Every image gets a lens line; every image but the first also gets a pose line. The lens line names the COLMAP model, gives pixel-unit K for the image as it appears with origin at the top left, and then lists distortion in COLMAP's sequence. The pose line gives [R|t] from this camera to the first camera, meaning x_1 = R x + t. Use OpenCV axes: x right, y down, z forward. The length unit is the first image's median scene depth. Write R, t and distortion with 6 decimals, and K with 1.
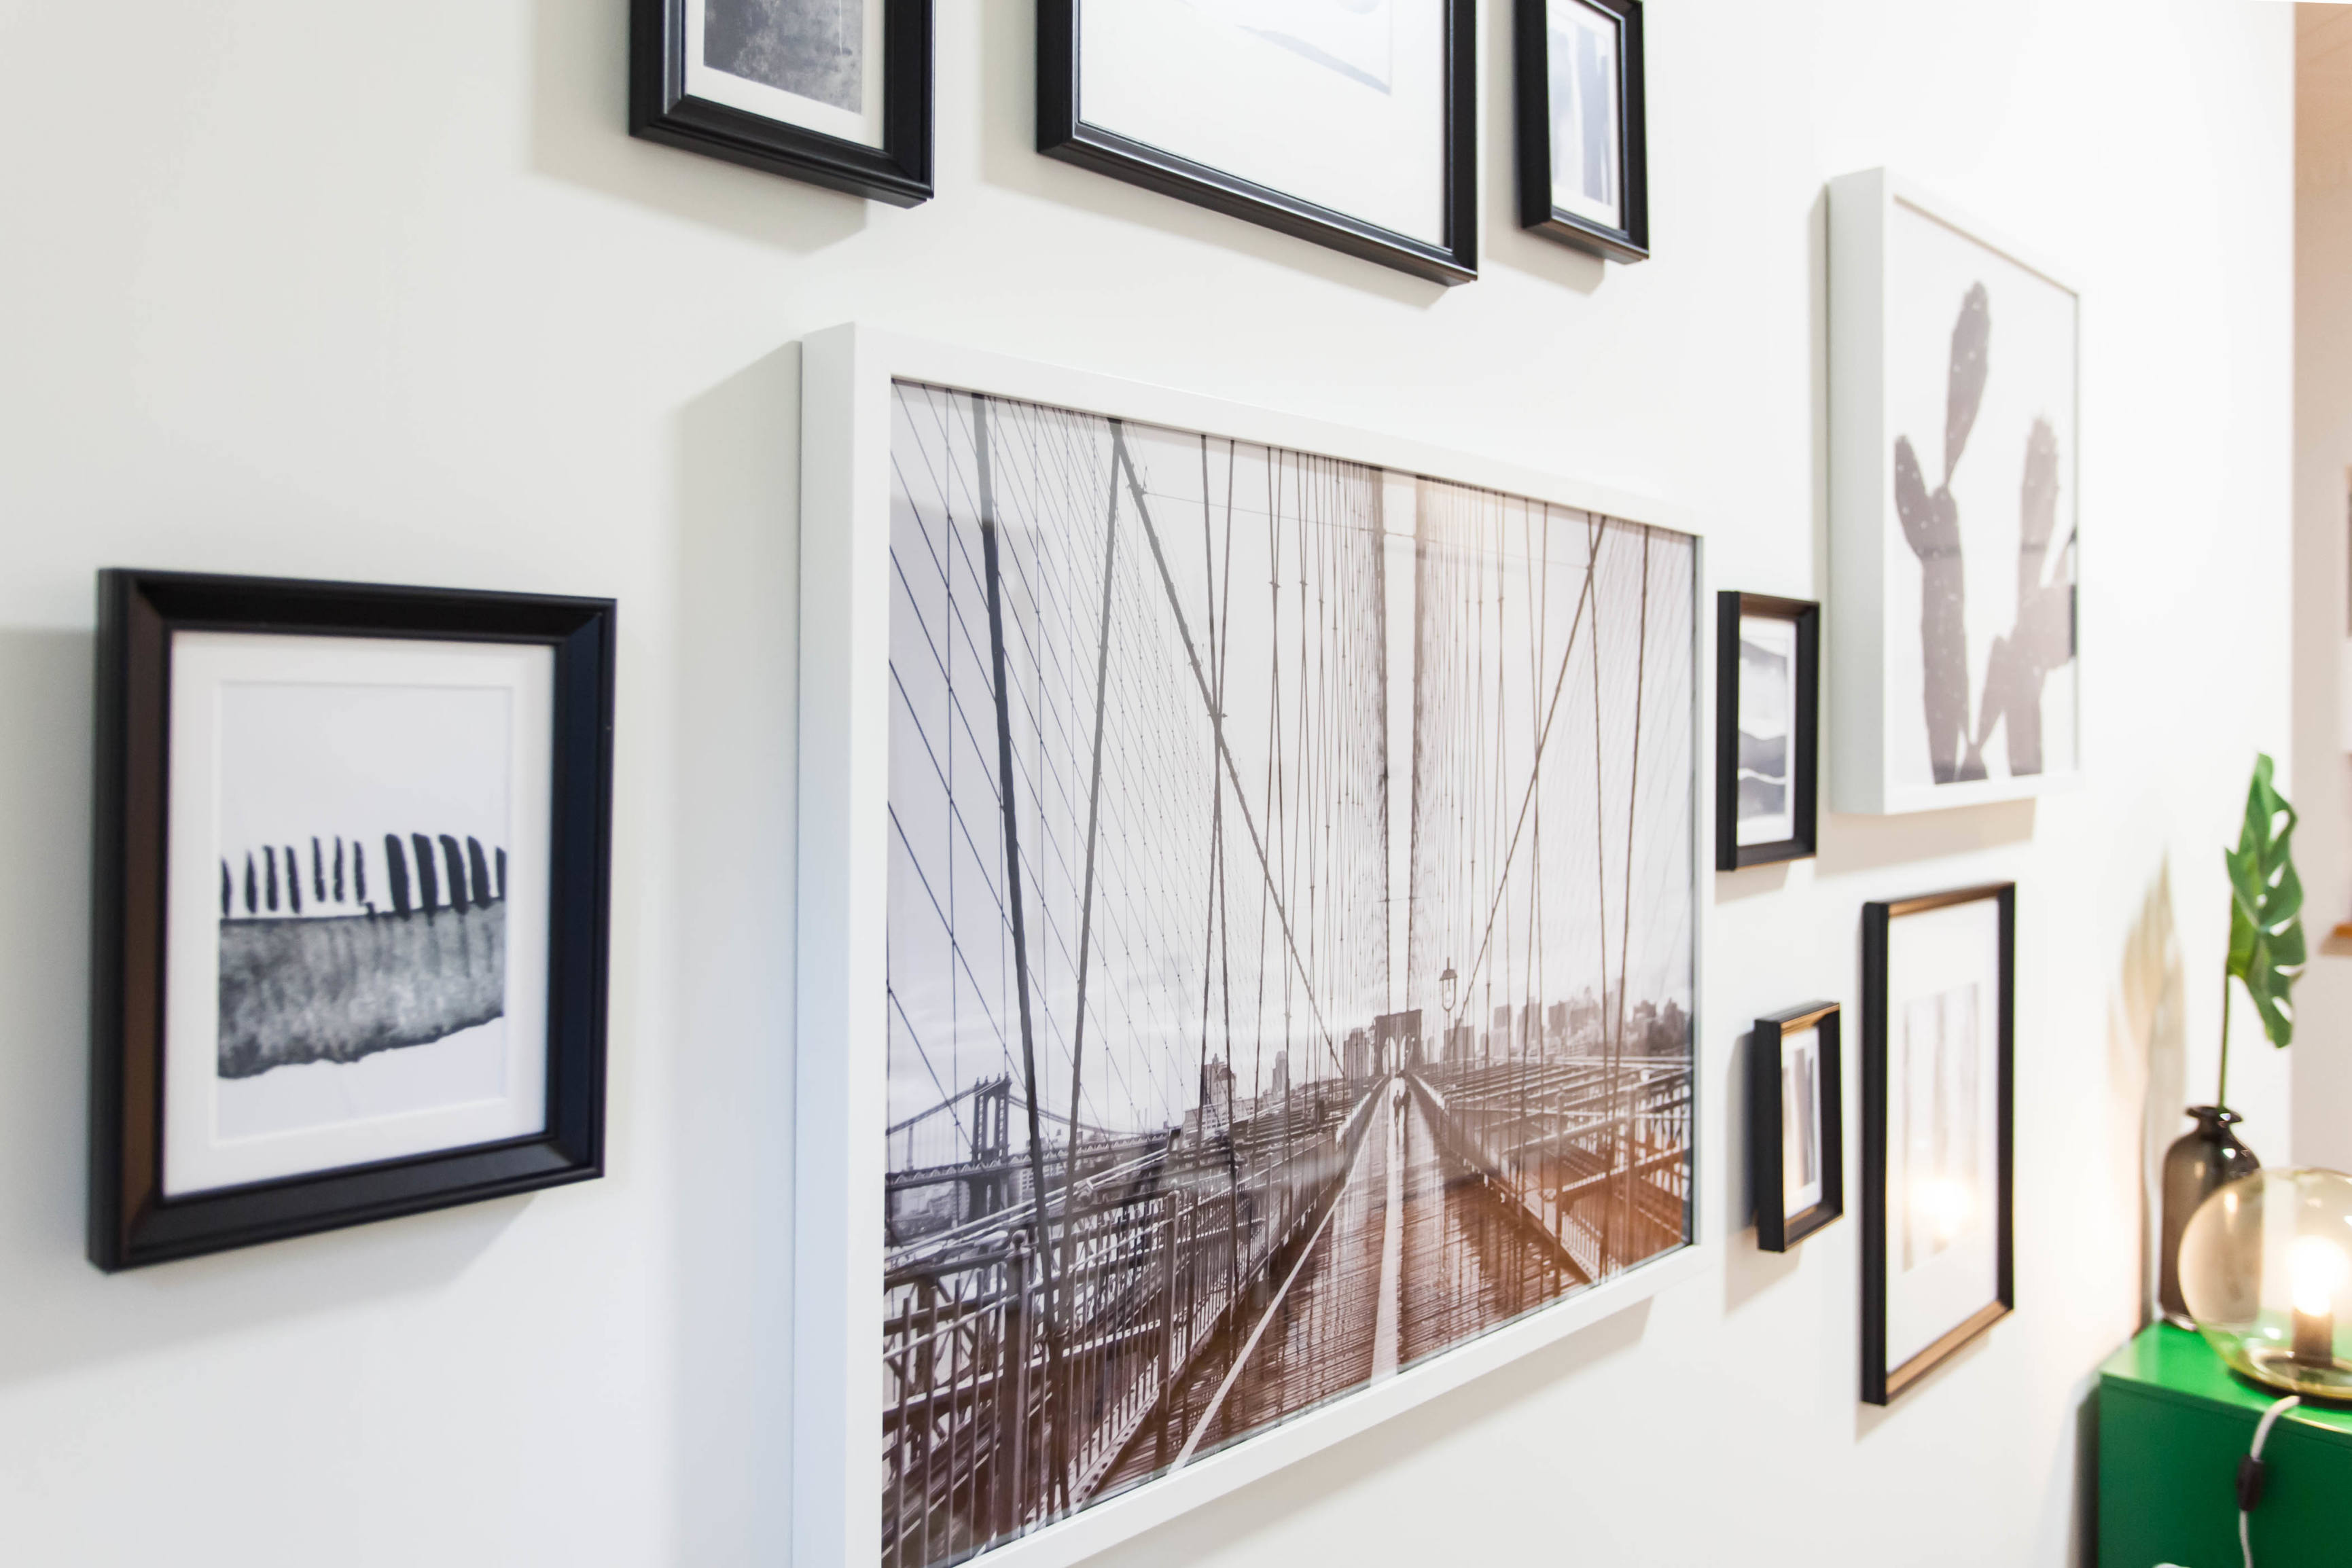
lens RADIAL K [[1697.7, 0, 1176.4], [0, 1697.7, 740.6], [0, 0, 1]] dist [-0.004611, -0.000496]
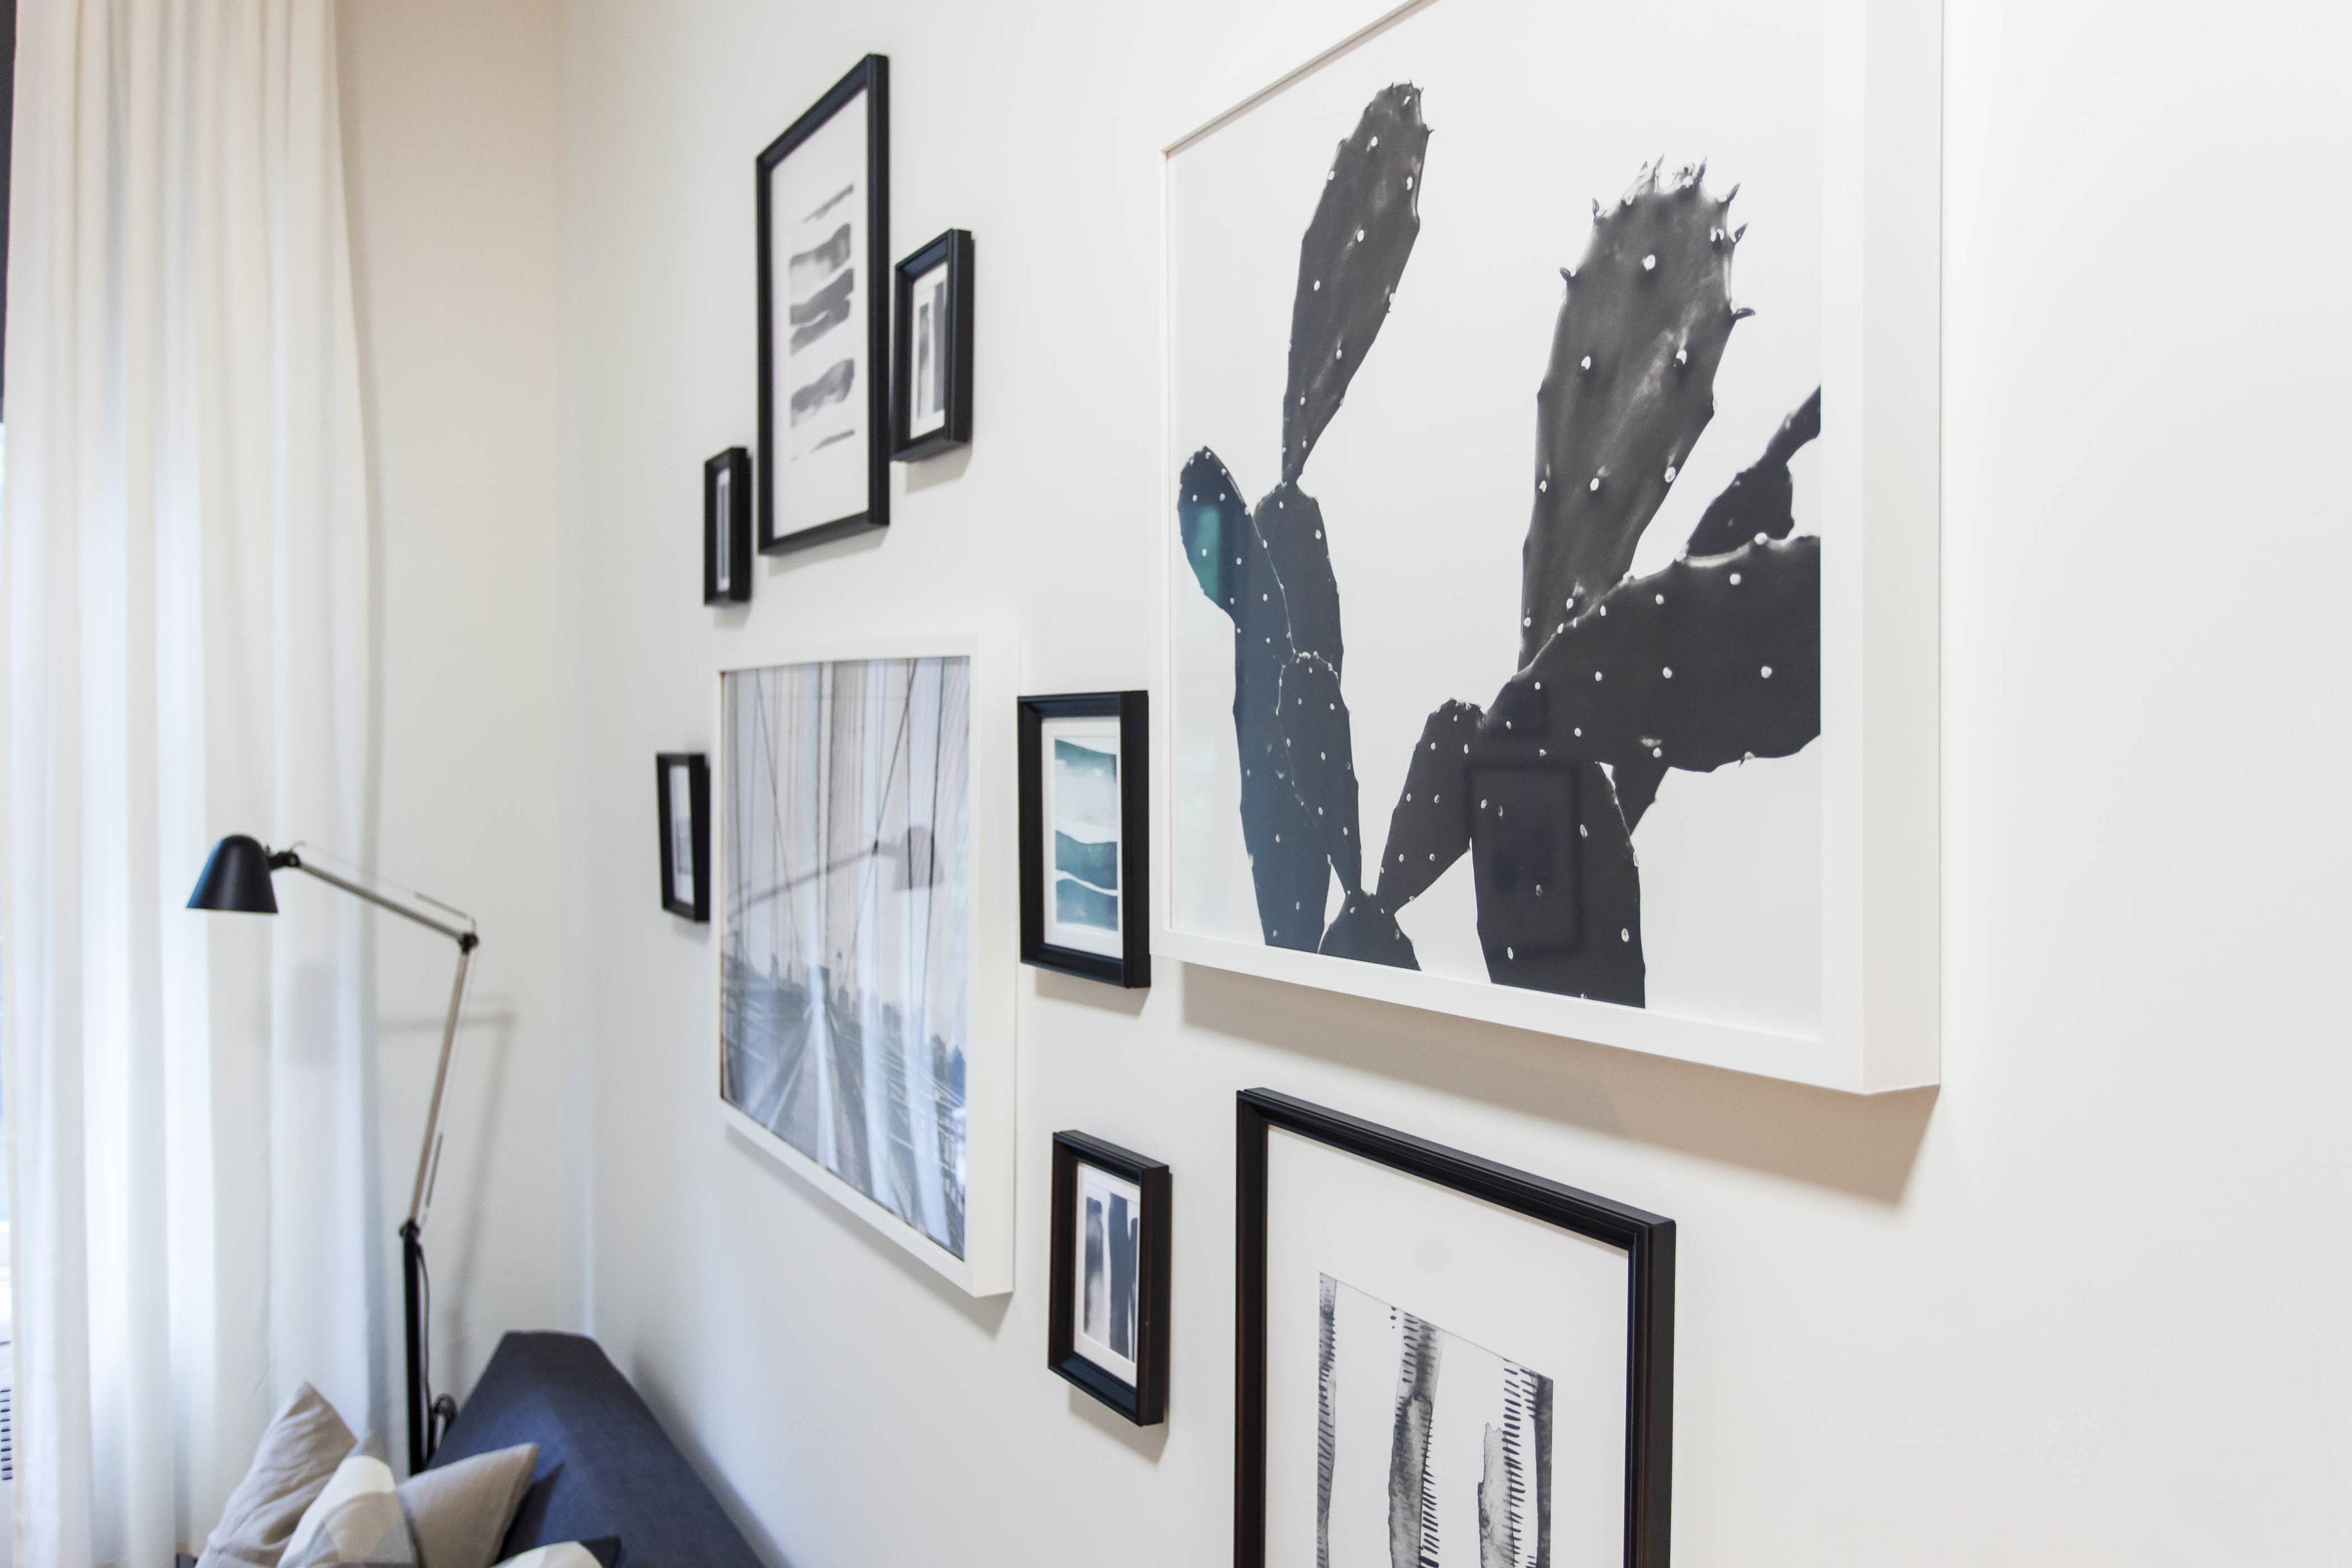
lens RADIAL K [[1666.3, 0, 1176.5], [0, 1666.3, 774.0], [0, 0, 1]] dist [-0.003026, -0.000517]
pose [[-0.245930, 0.022545, -0.969025, 1.771285], [-0.010211, 0.999614, 0.025848, -0.091576], [0.969234, 0.016251, -0.245605, 1.829731]]
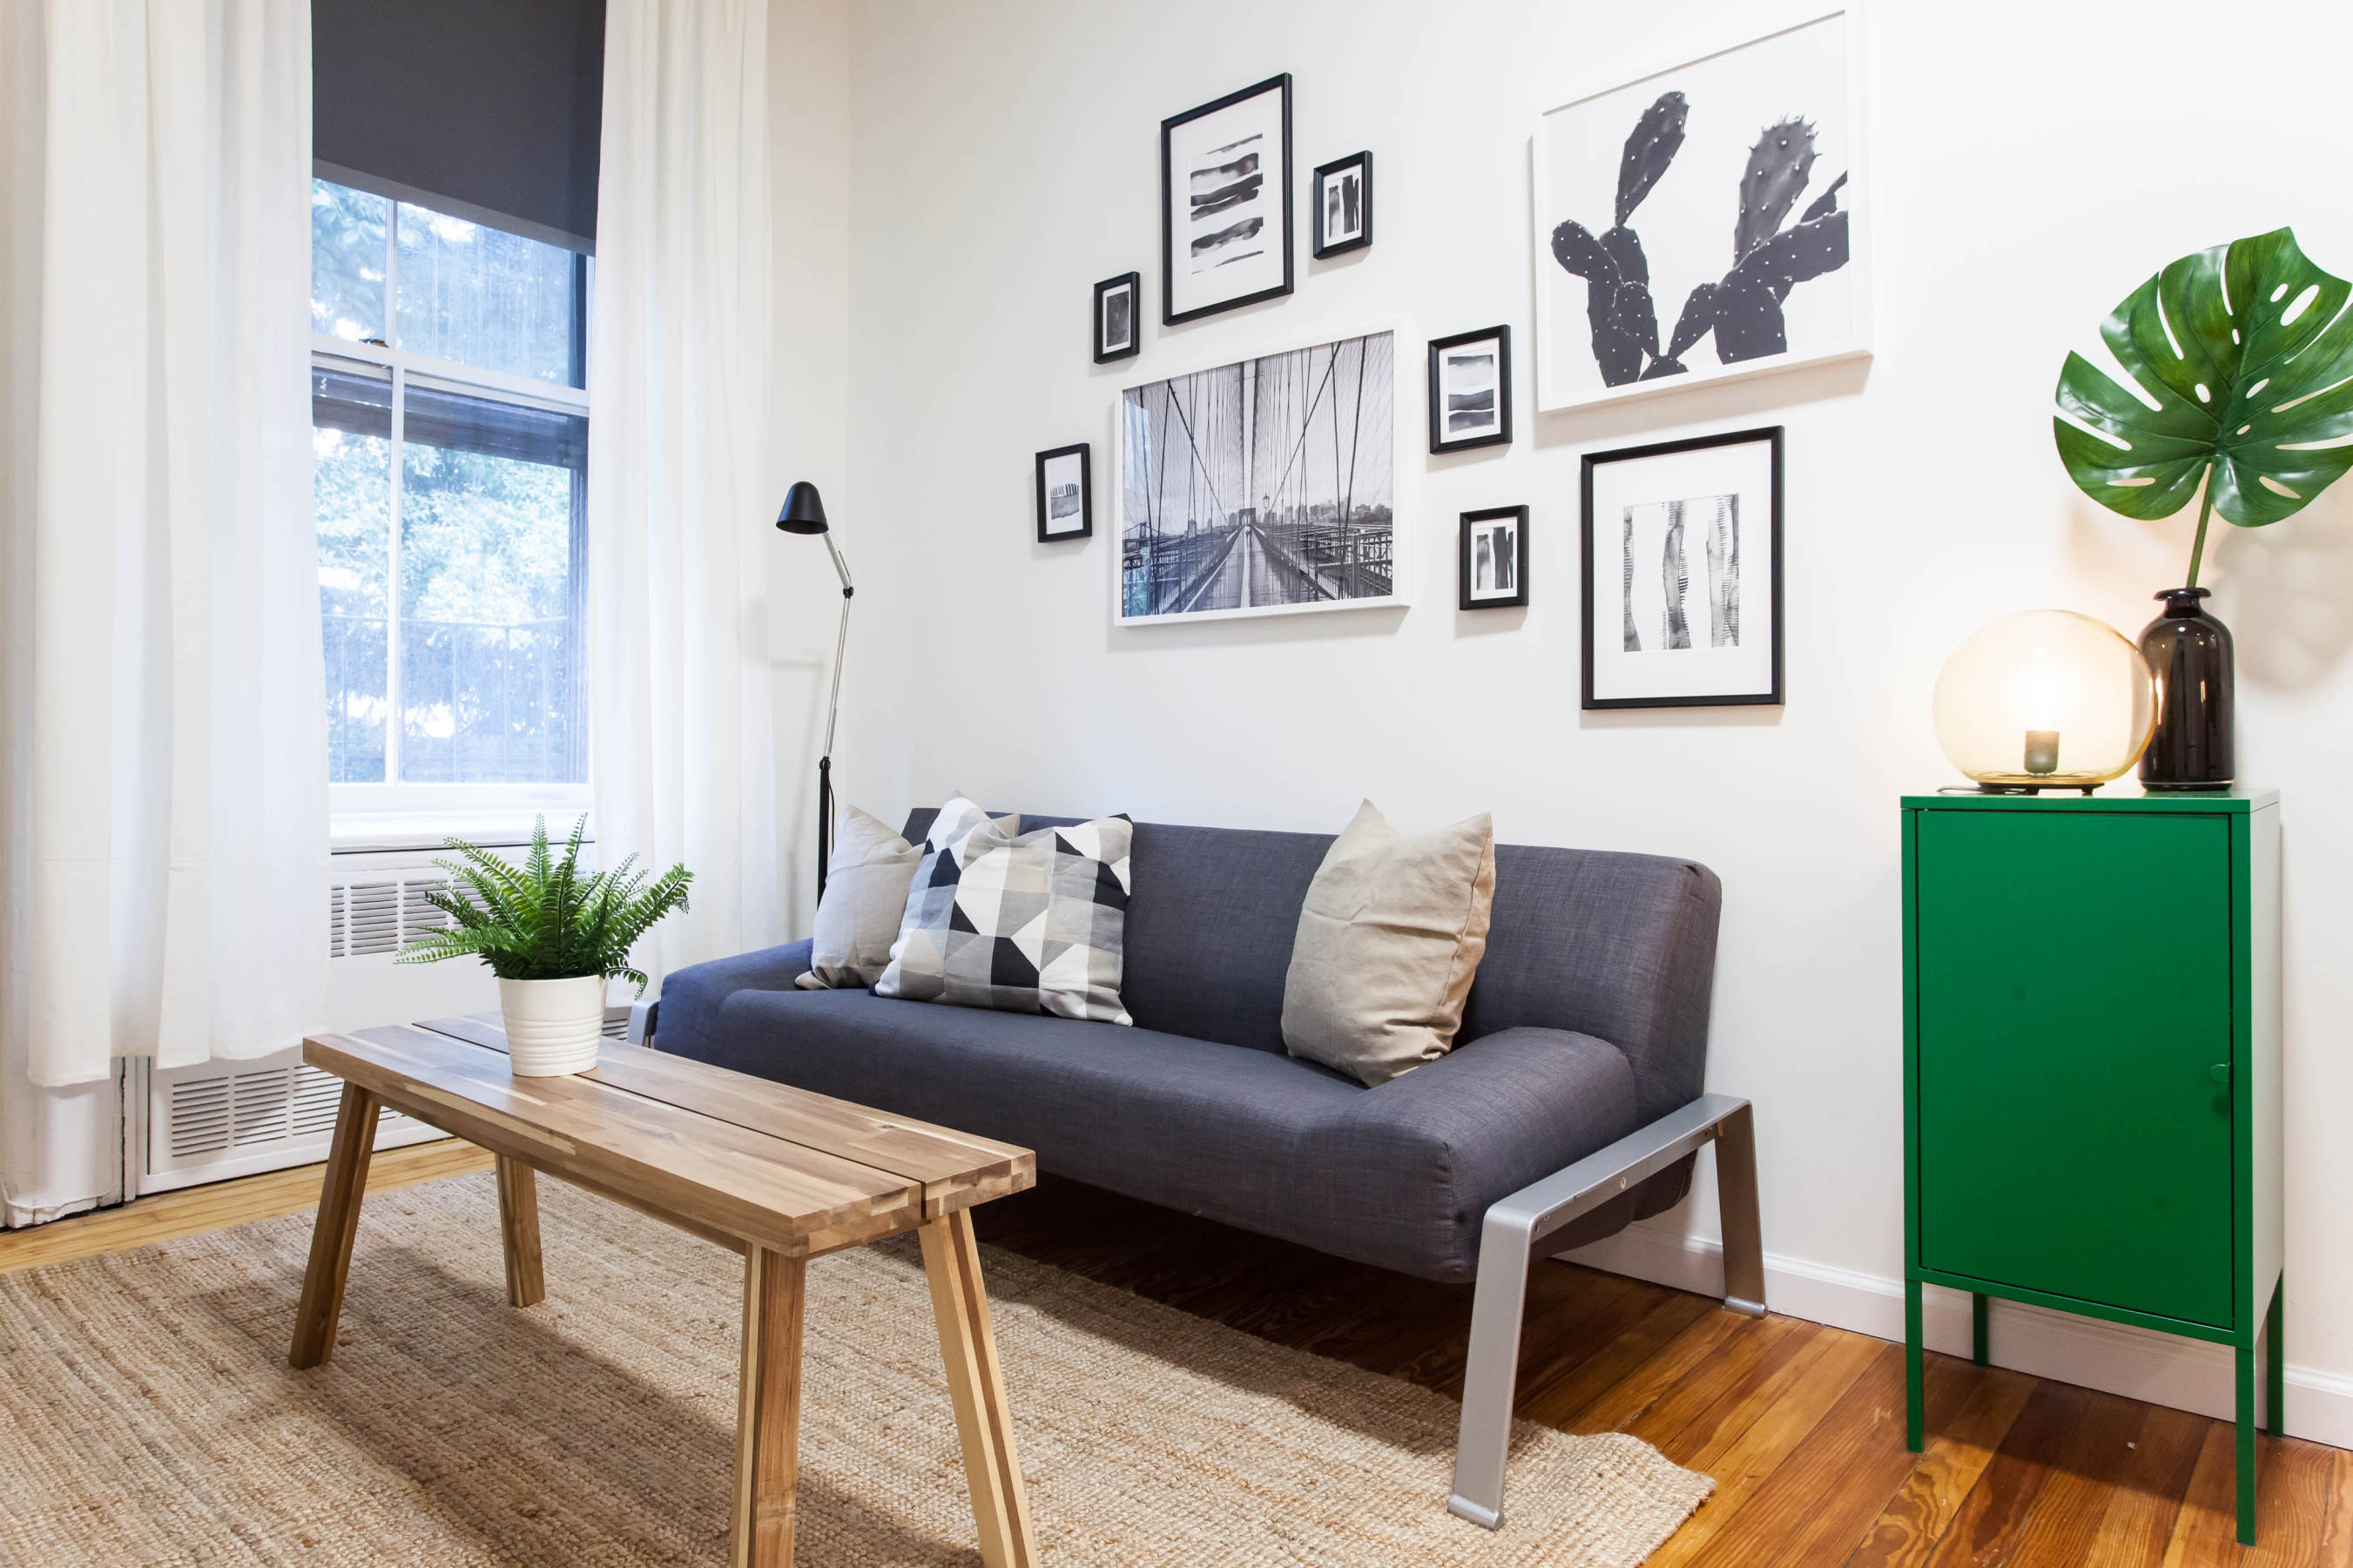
lens RADIAL K [[1449.1, 0, 1162.9], [0, 1449.1, 766.0], [0, 0, 1]] dist [-0.010838, 0.001073]
pose [[0.039733, 0.003204, -0.999205, 3.332214], [-0.000311, 0.999995, 0.003194, 0.724143], [0.999210, 0.000184, 0.039733, 0.710212]]
